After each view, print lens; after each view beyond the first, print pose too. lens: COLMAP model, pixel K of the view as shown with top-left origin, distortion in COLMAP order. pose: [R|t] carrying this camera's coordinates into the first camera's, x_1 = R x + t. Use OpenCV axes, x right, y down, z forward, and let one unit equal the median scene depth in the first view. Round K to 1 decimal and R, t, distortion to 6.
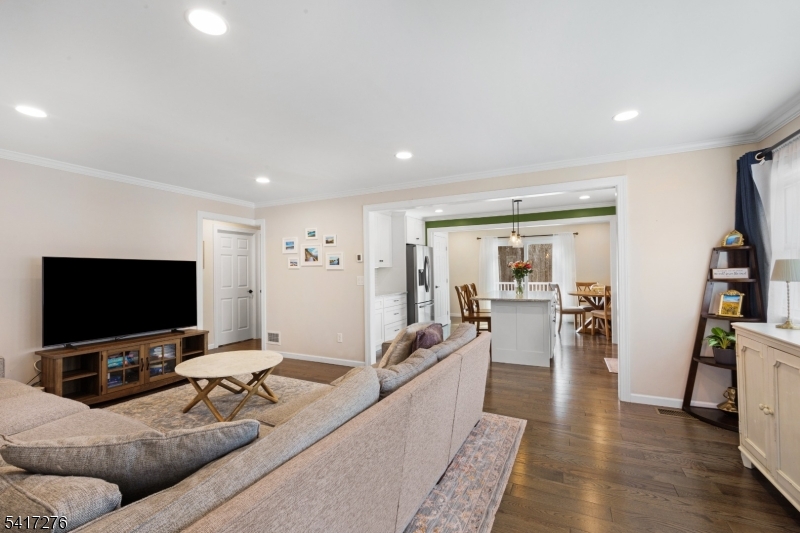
lens RADIAL K [[352.6, 0, 400.0], [0, 352.6, 267.8], [0, 0, 1]] dist [-0.004747, -0.000421]
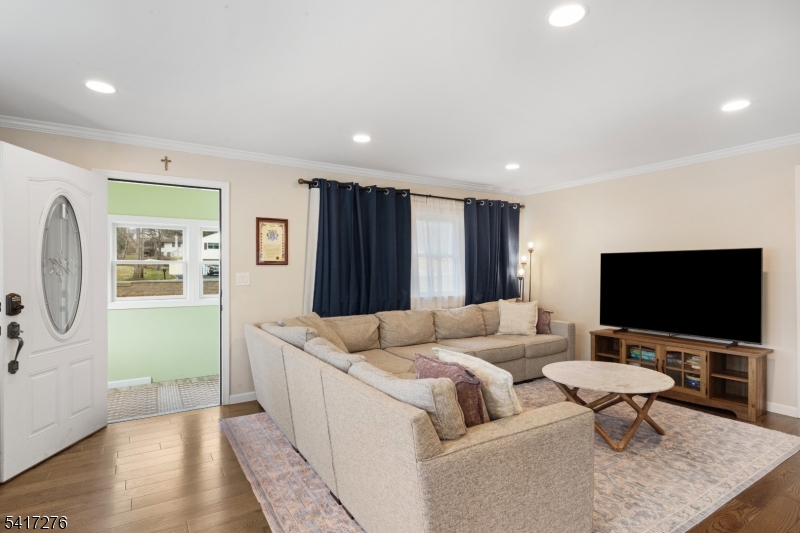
lens RADIAL K [[405.6, 0, 399.9], [0, 405.6, 268.1], [0, 0, 1]] dist [0.000037, -0.000030]
pose [[-0.533392, 0.003435, -0.845861, 0.504387], [0.018466, 0.999801, -0.007584, 0.015393], [0.845667, -0.019665, -0.533349, 0.963887]]
